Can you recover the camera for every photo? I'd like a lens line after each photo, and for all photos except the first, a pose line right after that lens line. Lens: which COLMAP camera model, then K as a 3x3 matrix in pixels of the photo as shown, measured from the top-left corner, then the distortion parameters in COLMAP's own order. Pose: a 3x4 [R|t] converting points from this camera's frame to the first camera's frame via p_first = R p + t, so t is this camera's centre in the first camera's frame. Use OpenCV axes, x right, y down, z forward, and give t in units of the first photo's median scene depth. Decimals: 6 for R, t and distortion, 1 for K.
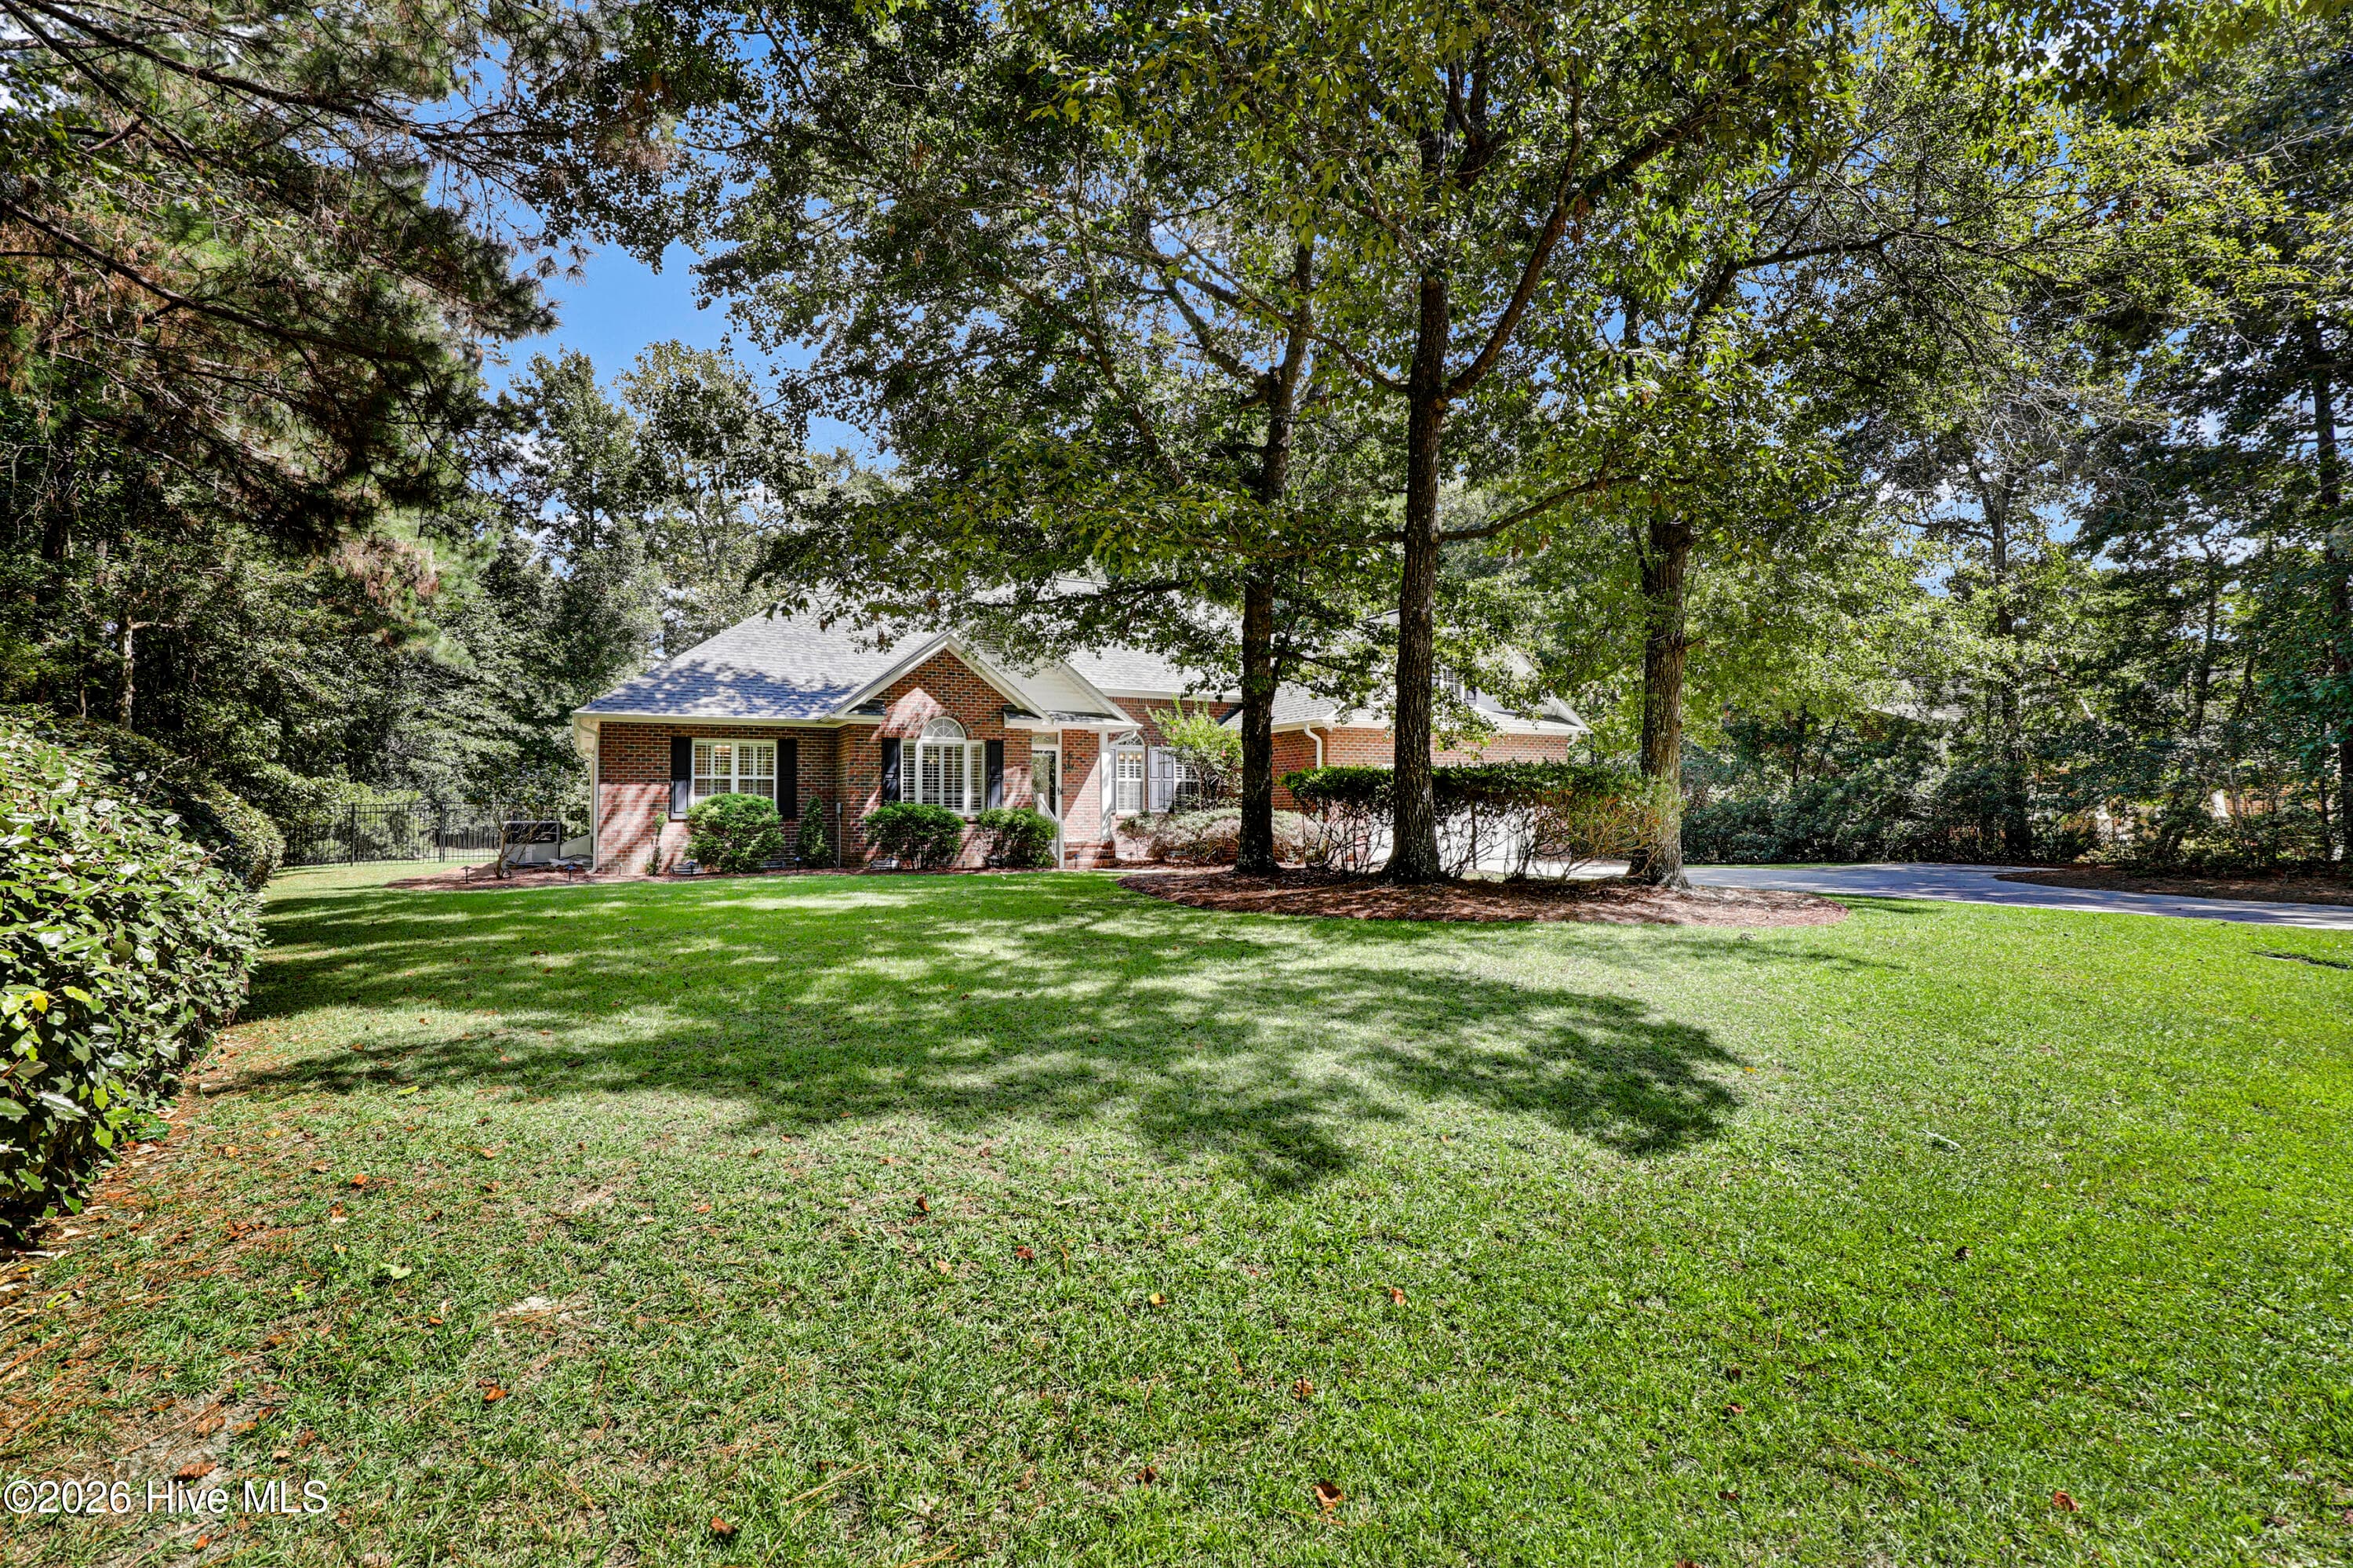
lens RADIAL K [[1086.3, 0, 1161.6], [0, 1086.3, 760.1], [0, 0, 1]] dist [-0.002679, -0.000134]
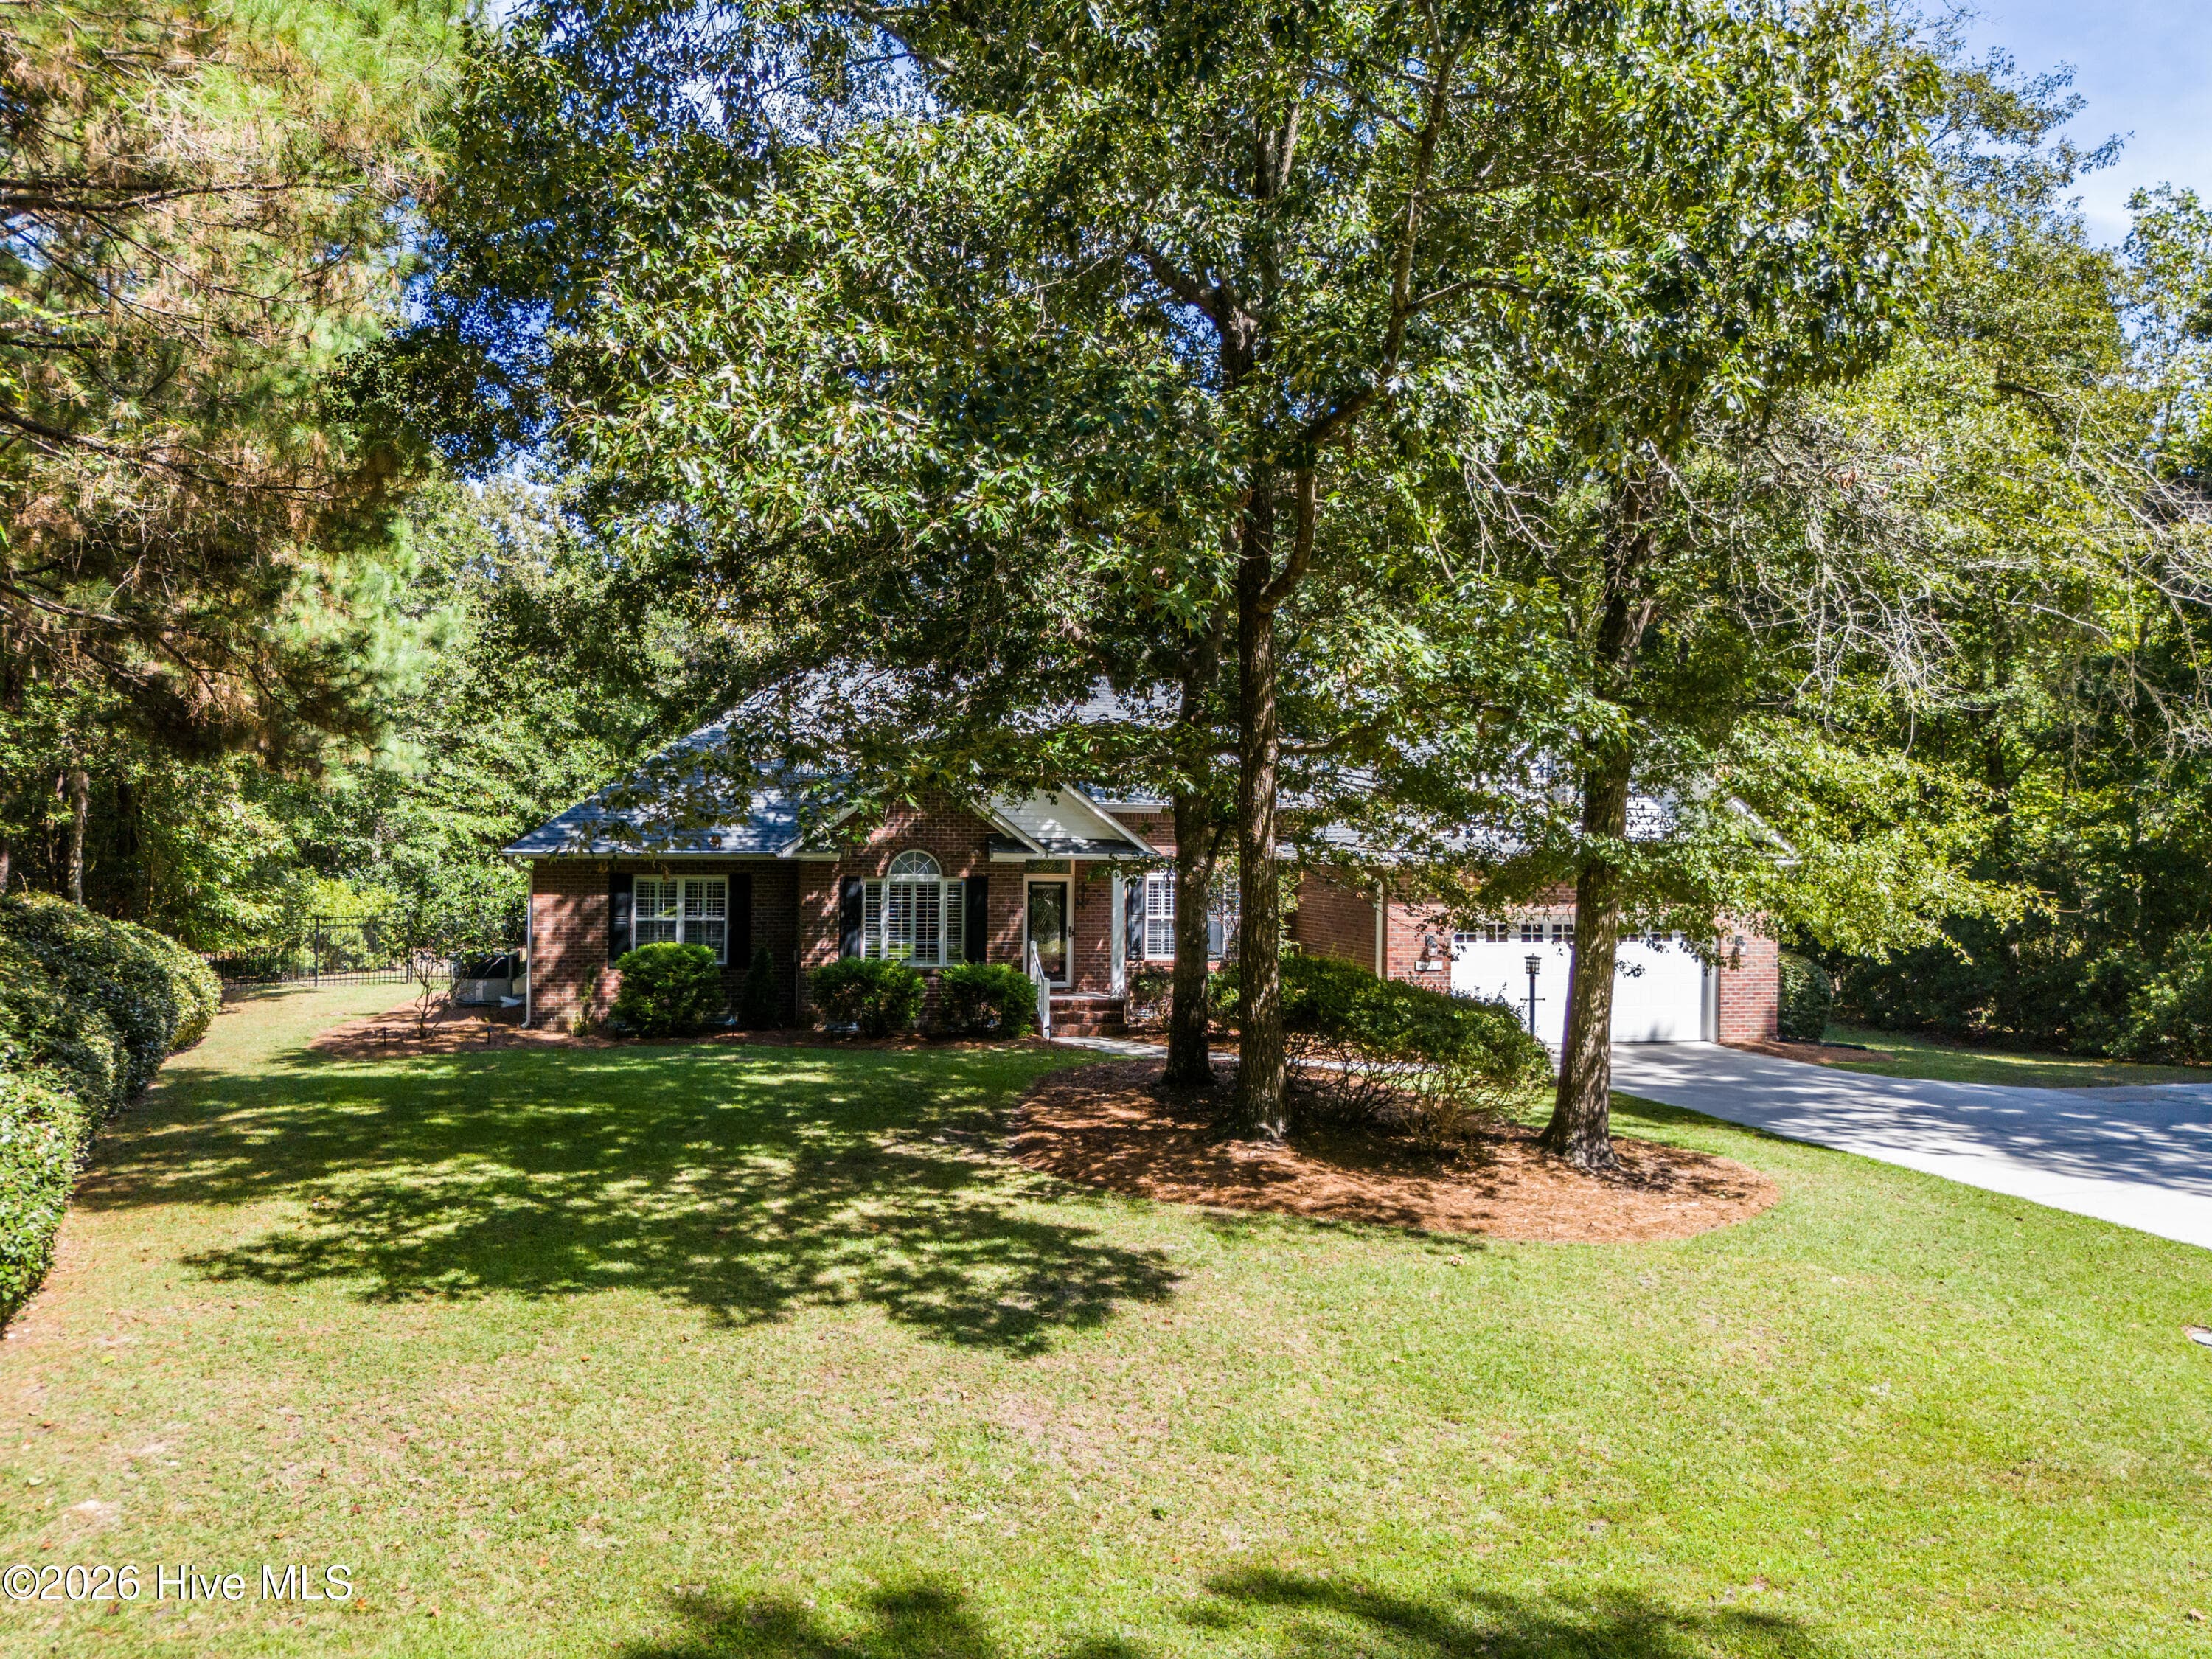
lens RADIAL K [[1634.8, 0, 1106.0], [0, 1634.8, 829.5], [0, 0, 1]] dist [0.056056, -0.073123]
pose [[0.972657, 0.013771, -0.231838, 0.273722], [-0.005729, 0.999359, 0.035326, -0.117491], [0.232176, -0.033031, 0.972113, -0.223536]]
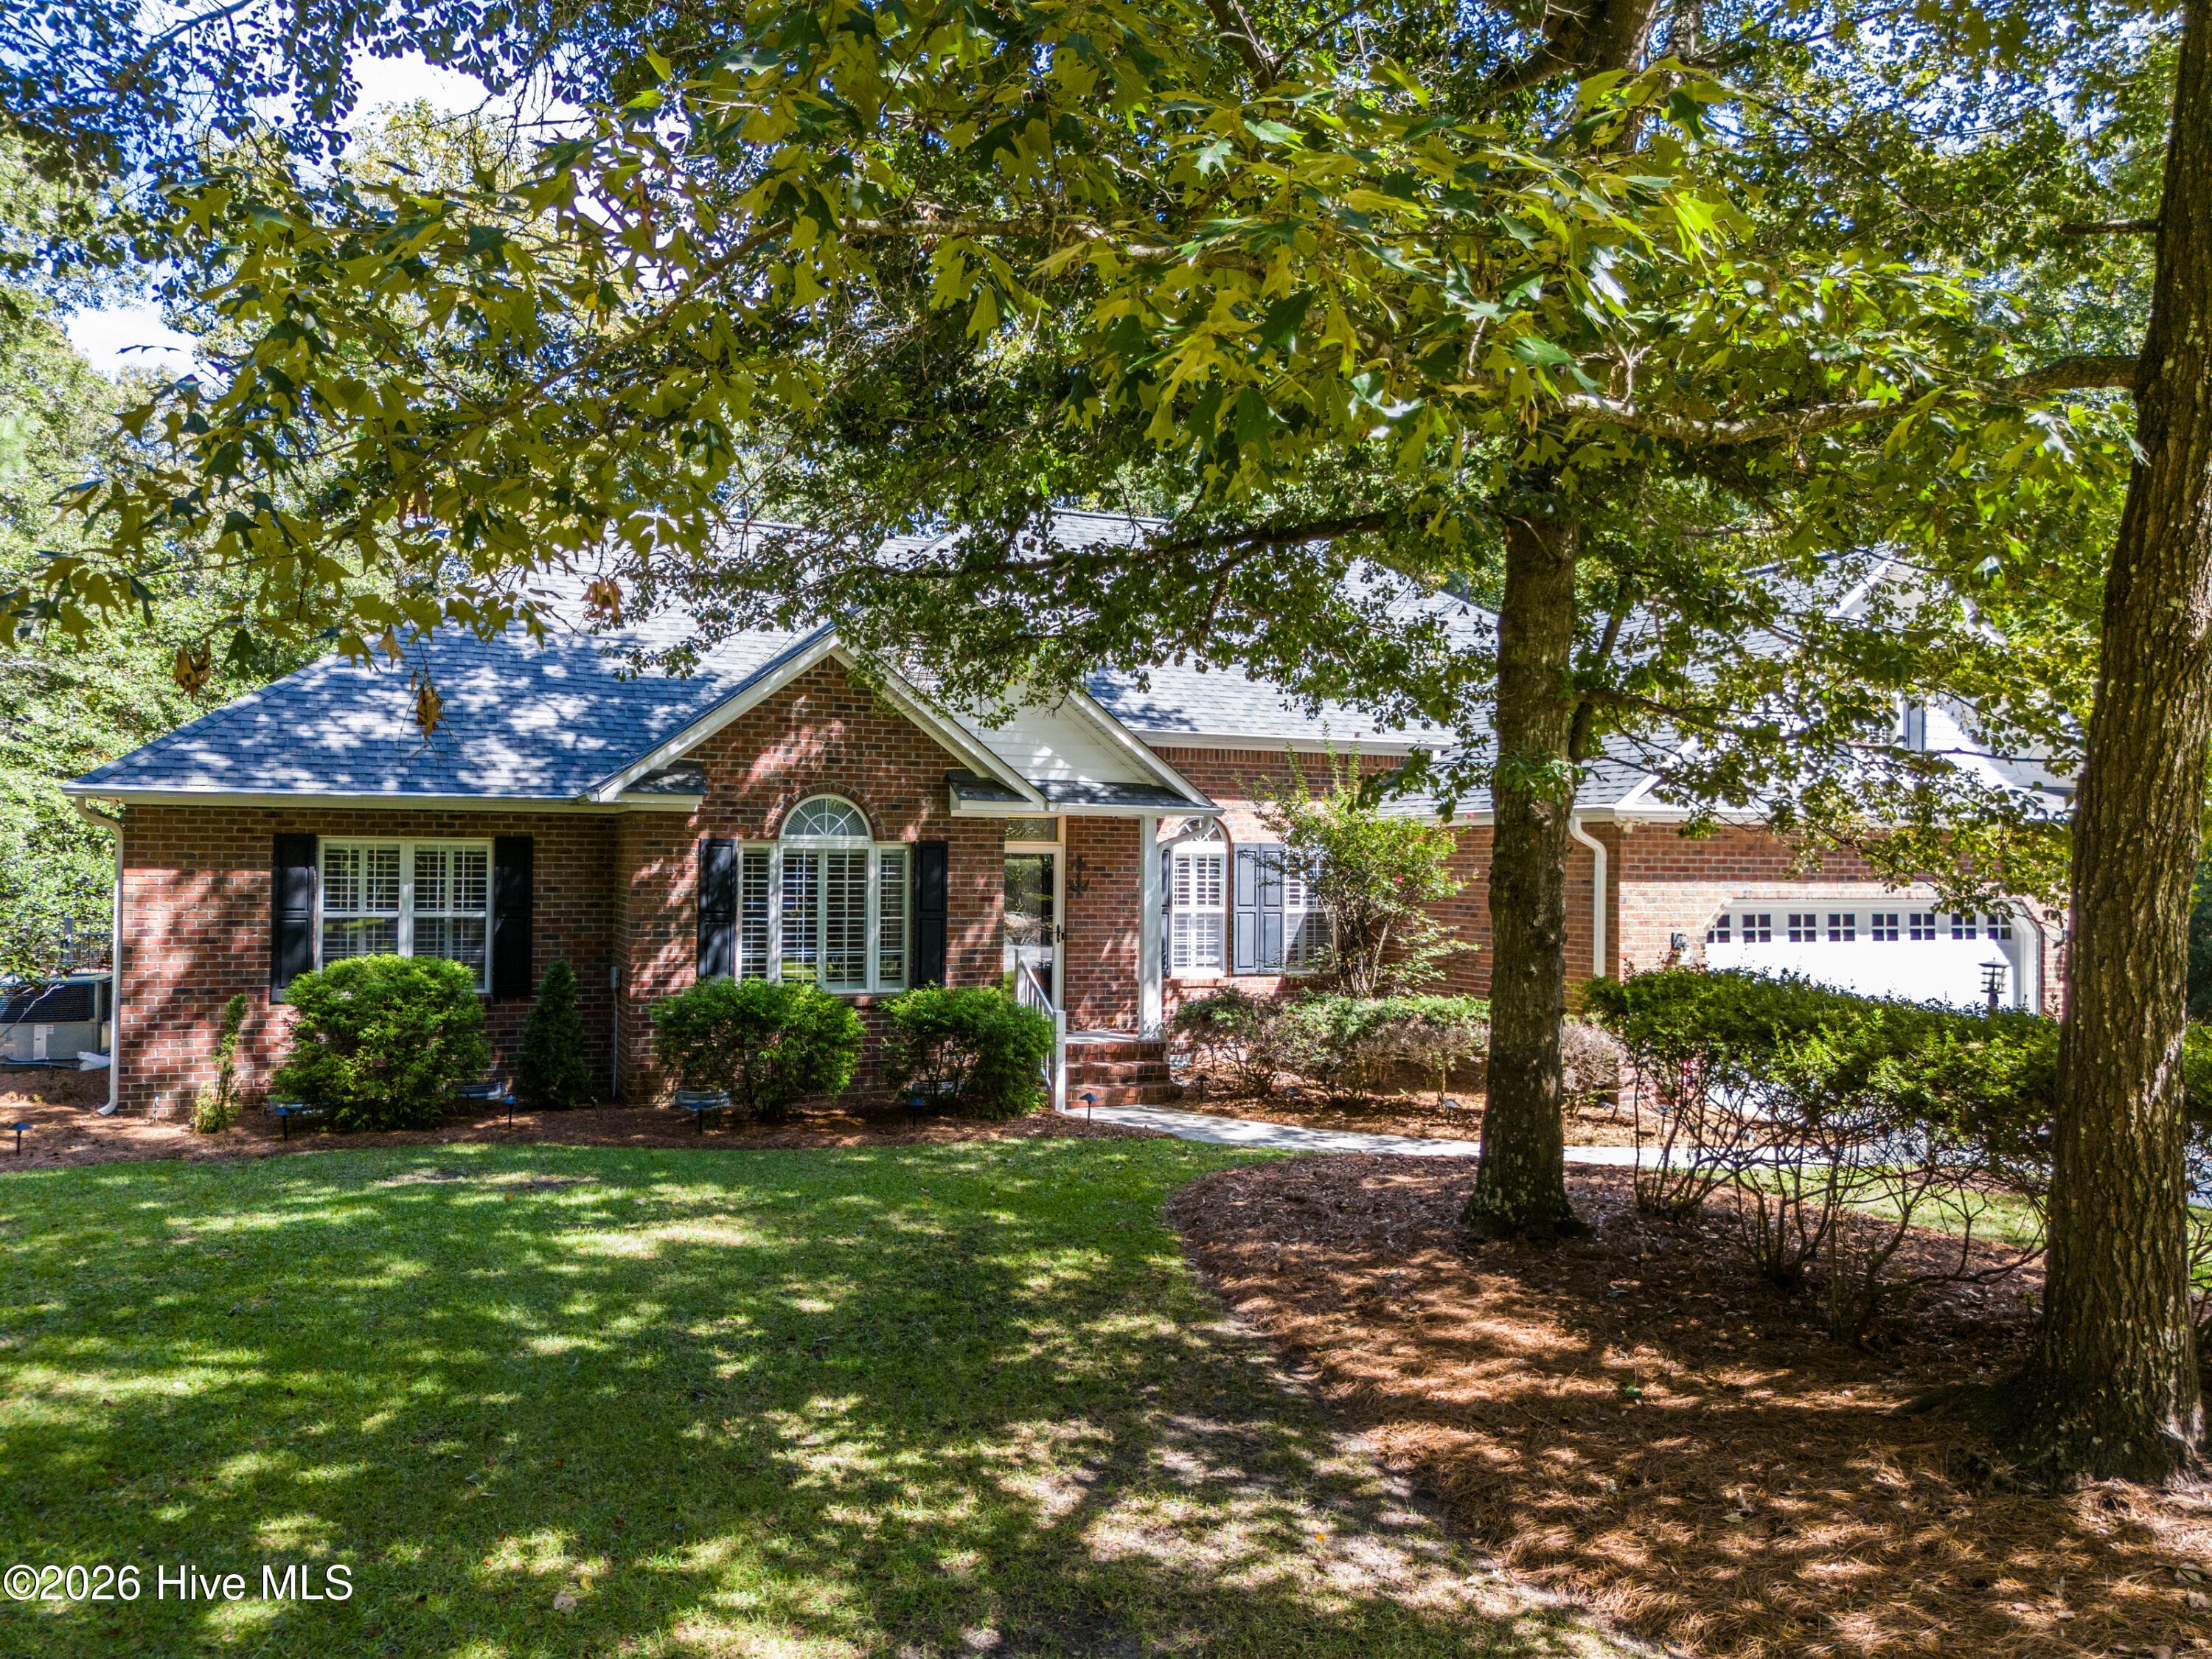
lens RADIAL K [[1651.5, 0, 1106.0], [0, 1651.5, 829.5], [0, 0, 1]] dist [0.036299, -0.061288]
pose [[0.997293, 0.014206, -0.072141, -0.022766], [-0.012466, 0.999622, 0.024516, -0.050823], [0.072462, -0.023551, 0.997093, 0.302900]]
